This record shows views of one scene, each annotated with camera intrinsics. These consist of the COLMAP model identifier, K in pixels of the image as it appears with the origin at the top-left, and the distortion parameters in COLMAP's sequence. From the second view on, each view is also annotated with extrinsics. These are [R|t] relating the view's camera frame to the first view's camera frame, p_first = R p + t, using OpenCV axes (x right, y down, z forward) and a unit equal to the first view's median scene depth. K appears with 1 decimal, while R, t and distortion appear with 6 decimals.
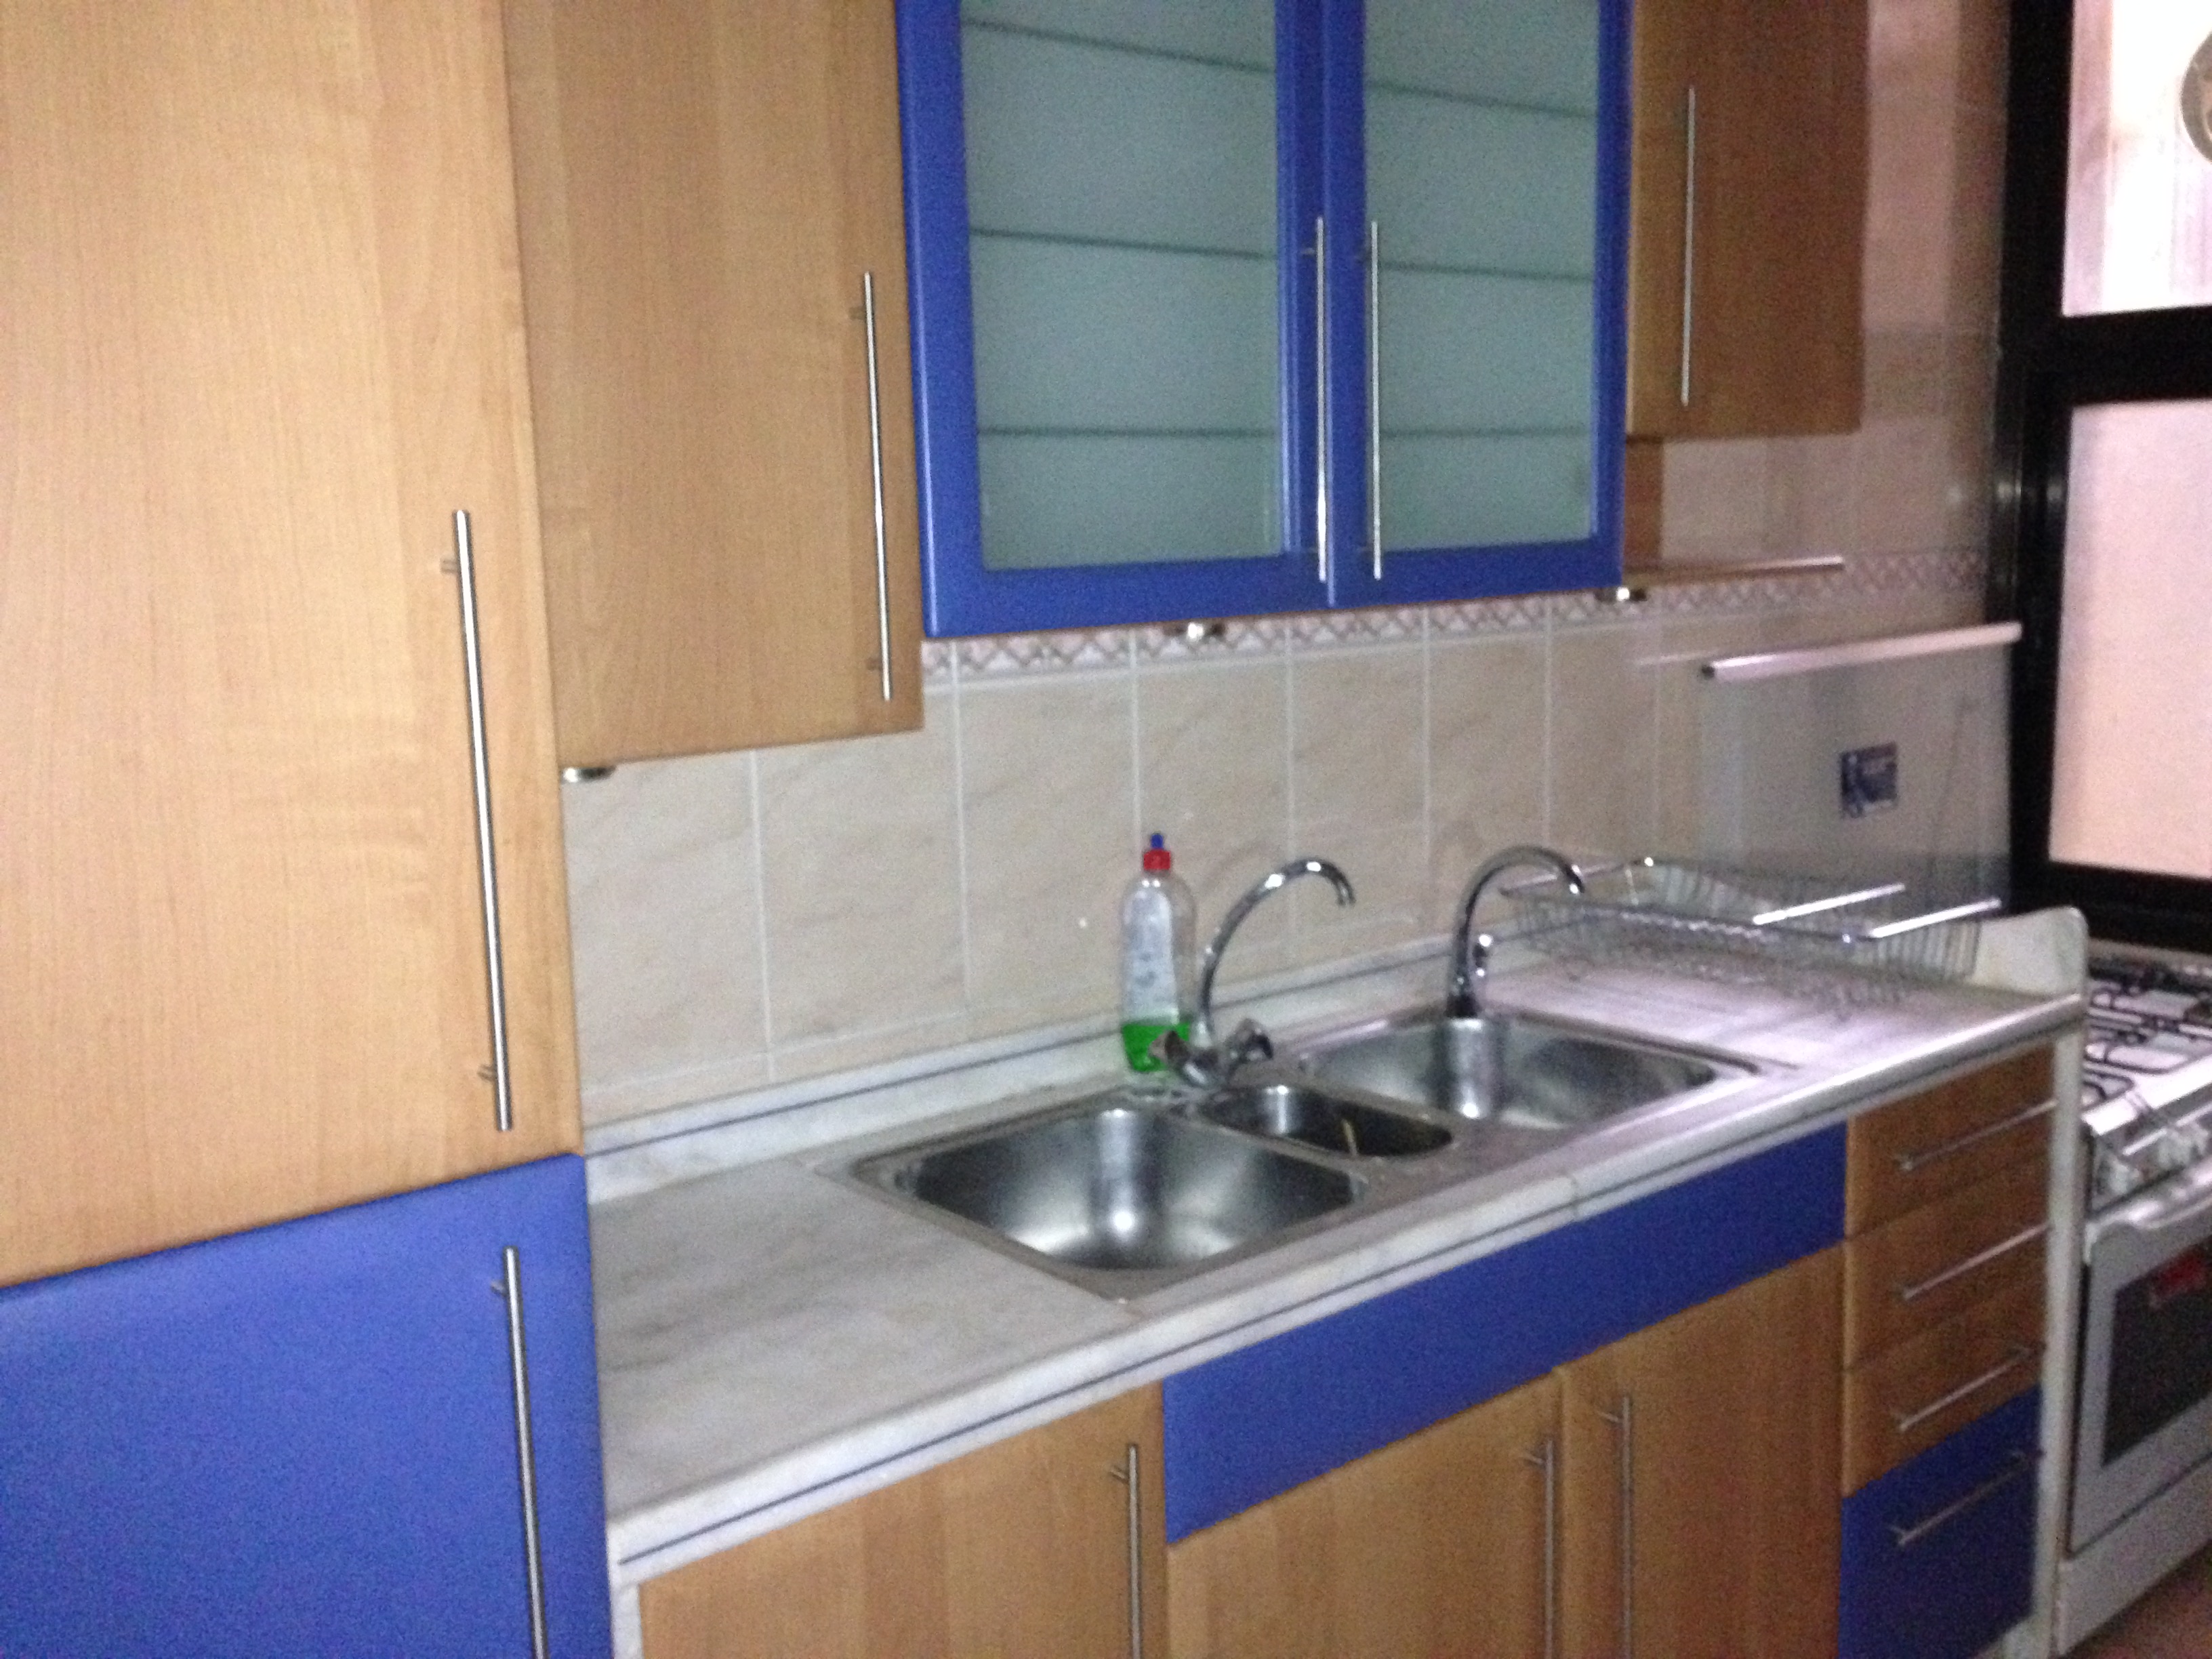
lens RADIAL K [[2056.4, 0, 1106.0], [0, 2056.4, 829.5], [0, 0, 1]] dist [0.195583, -0.321345]
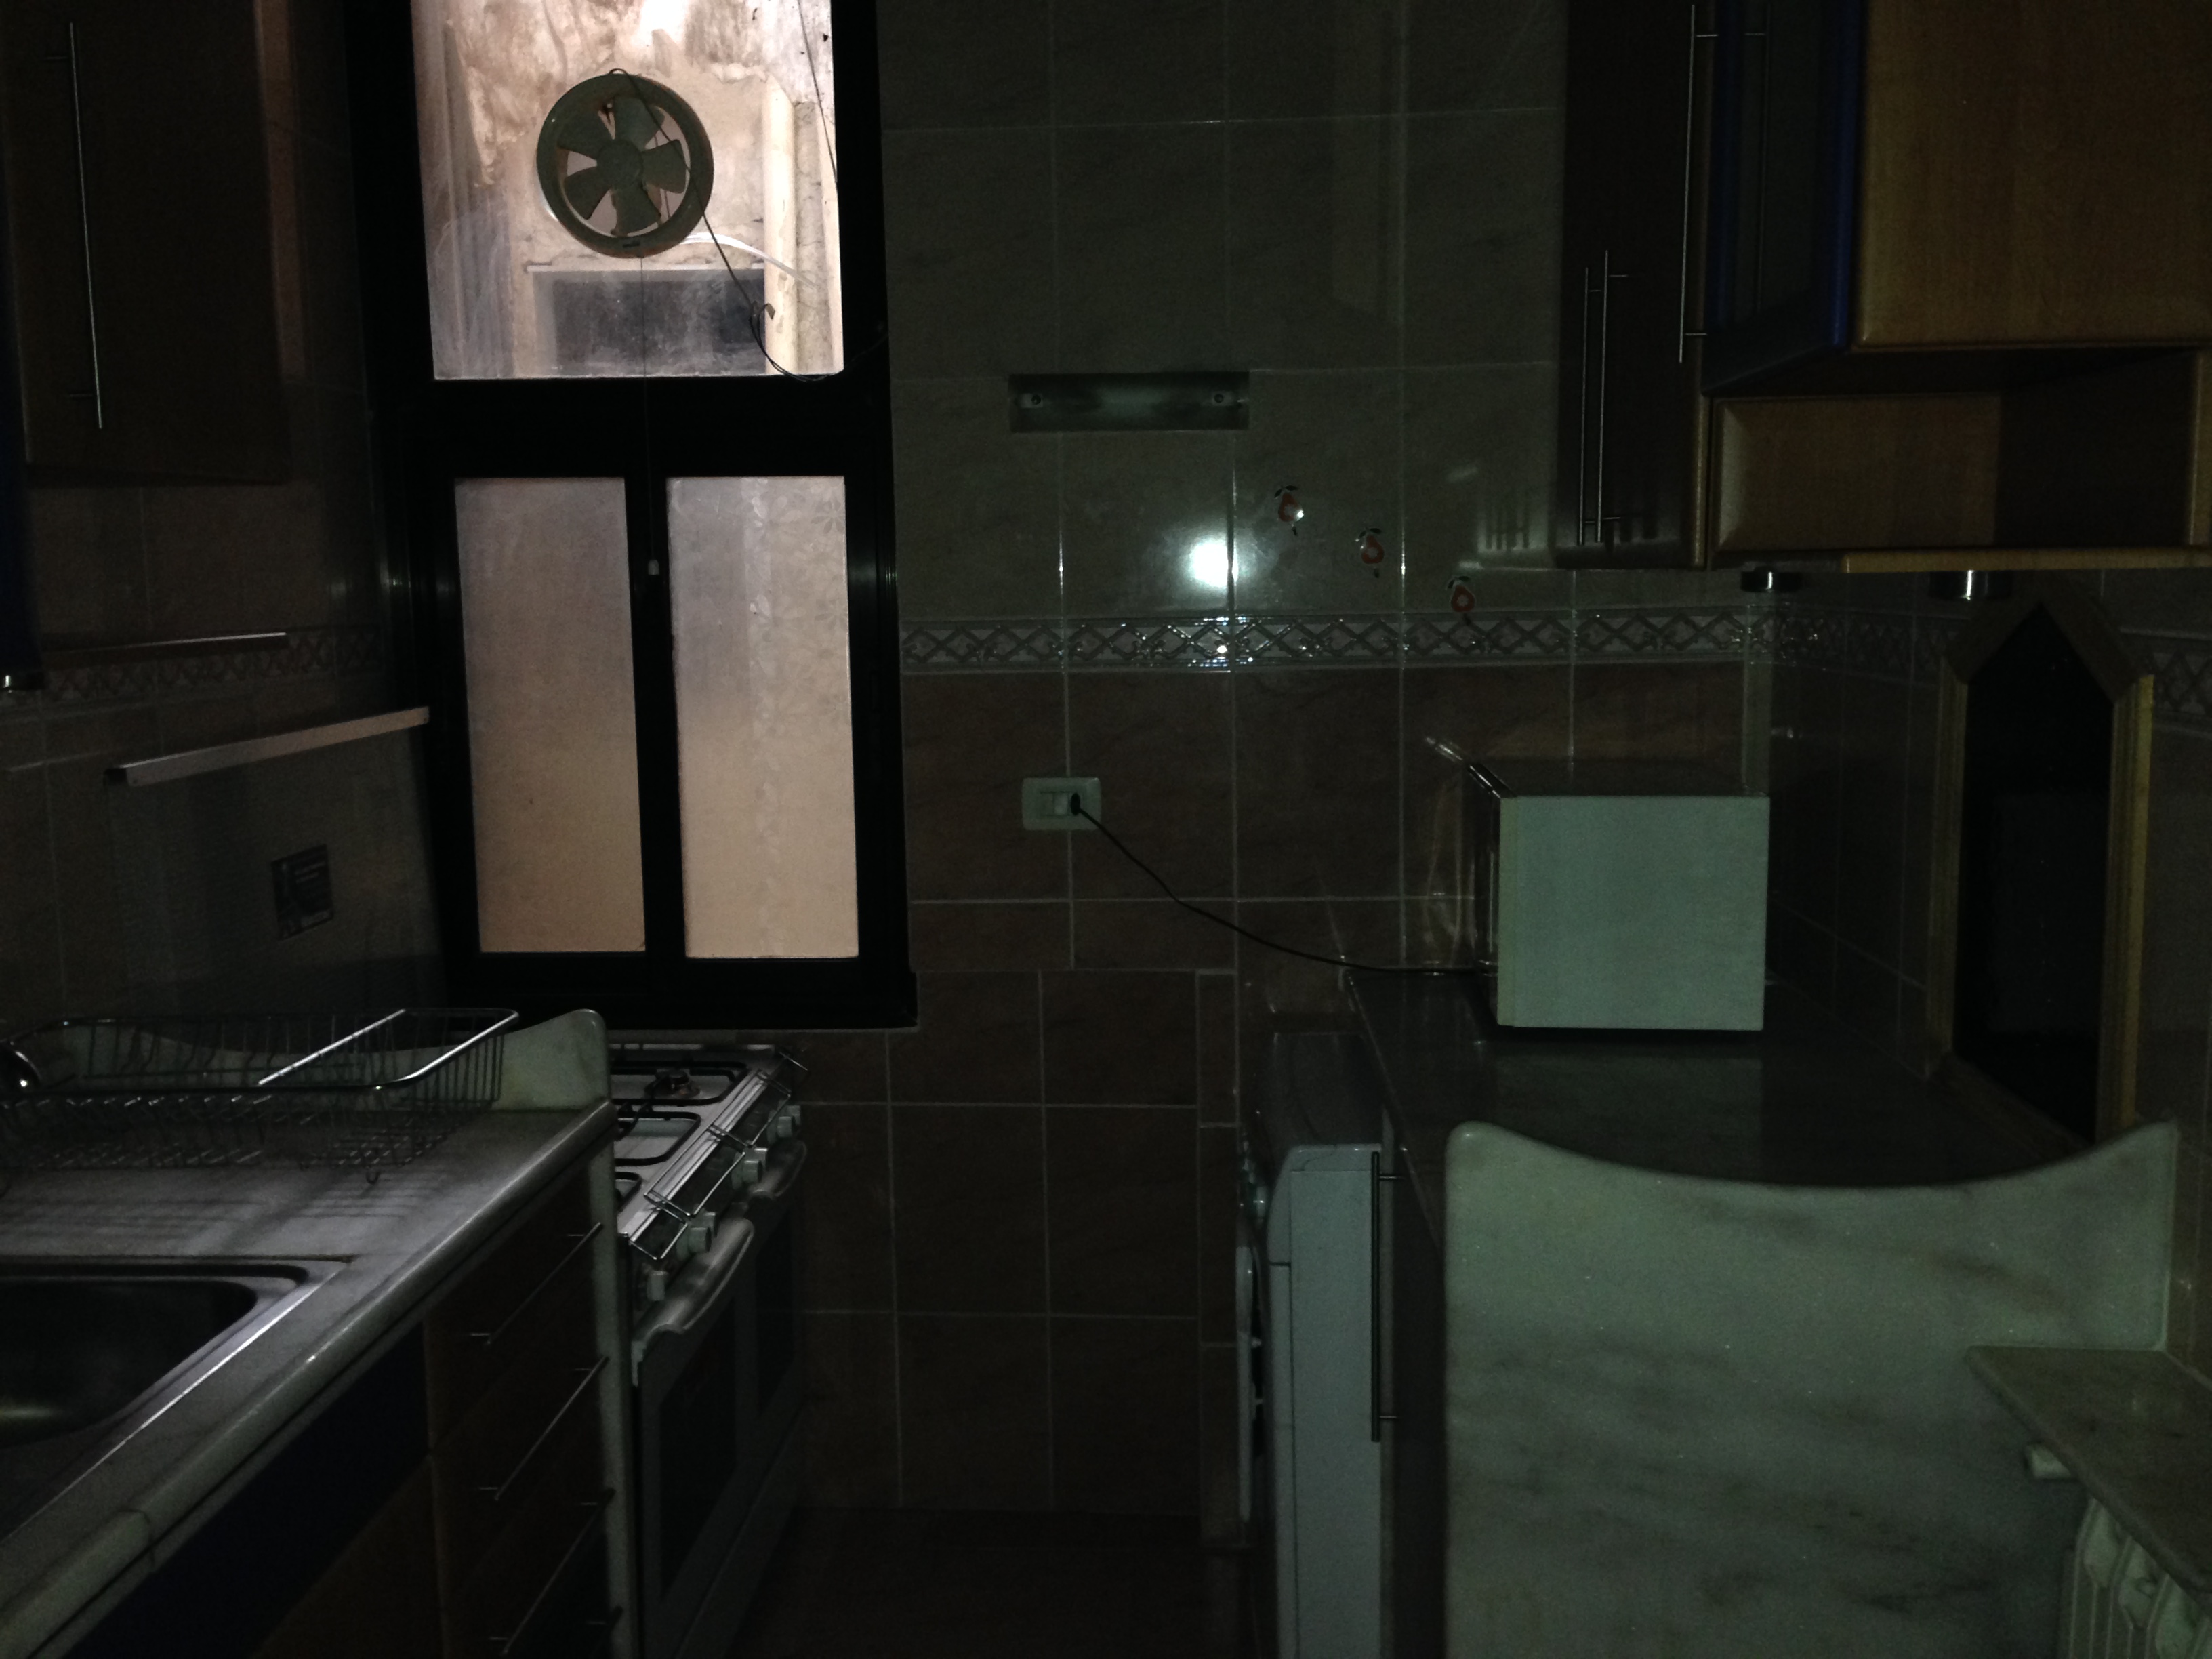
lens RADIAL K [[2056.4, 0, 1106.0], [0, 2056.4, 829.5], [0, 0, 1]] dist [0.195583, -0.321345]
pose [[0.703942, -0.083205, 0.705367, -0.017310], [0.115742, 0.993278, 0.001658, -0.014213], [-0.700763, 0.080473, 0.708840, 0.185008]]
